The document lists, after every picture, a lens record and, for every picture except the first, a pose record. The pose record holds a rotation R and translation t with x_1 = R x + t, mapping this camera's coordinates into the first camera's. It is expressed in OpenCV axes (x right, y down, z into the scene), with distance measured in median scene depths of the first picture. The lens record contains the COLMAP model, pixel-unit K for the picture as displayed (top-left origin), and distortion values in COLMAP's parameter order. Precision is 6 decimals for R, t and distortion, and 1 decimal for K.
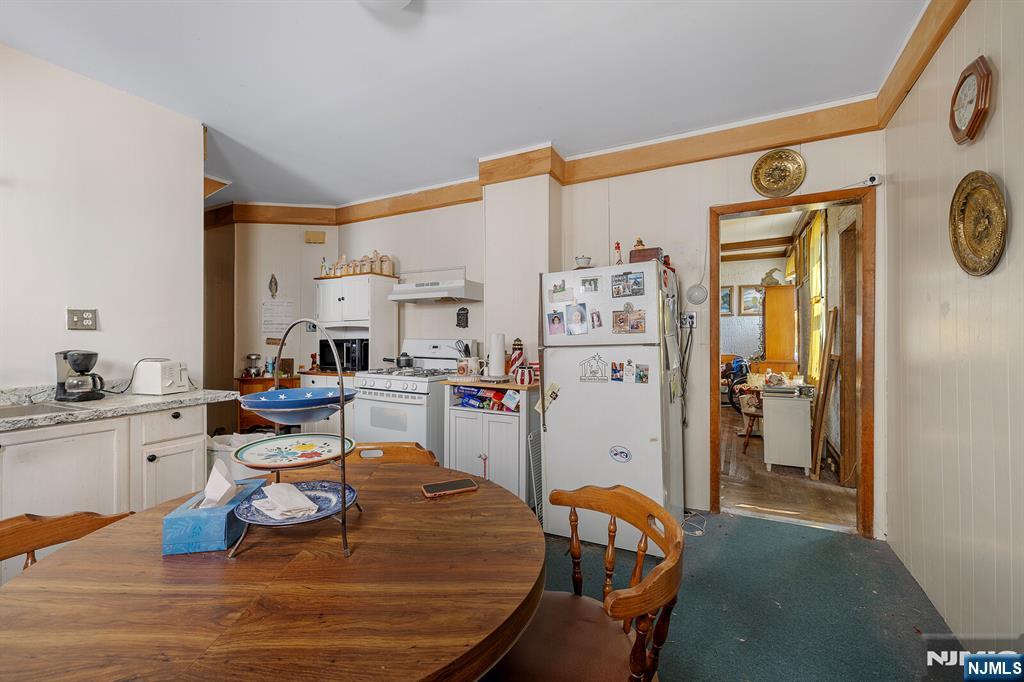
lens RADIAL K [[439.8, 0, 511.7], [0, 439.8, 339.4], [0, 0, 1]] dist [-0.000588, 0.000030]
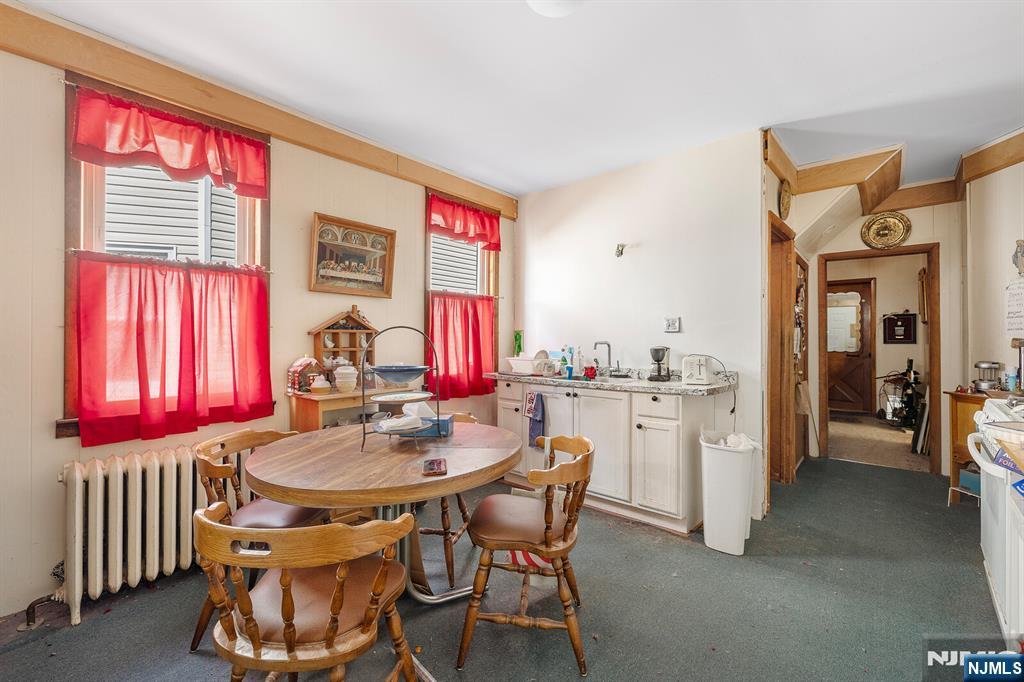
lens RADIAL K [[439.8, 0, 513.0], [0, 439.8, 337.4], [0, 0, 1]] dist [-0.000588, 0.000030]
pose [[-0.249203, -0.004998, -0.968438, 0.560674], [-0.003099, 0.999986, -0.004363, 0.001647], [0.968446, 0.001914, -0.249215, 0.895059]]
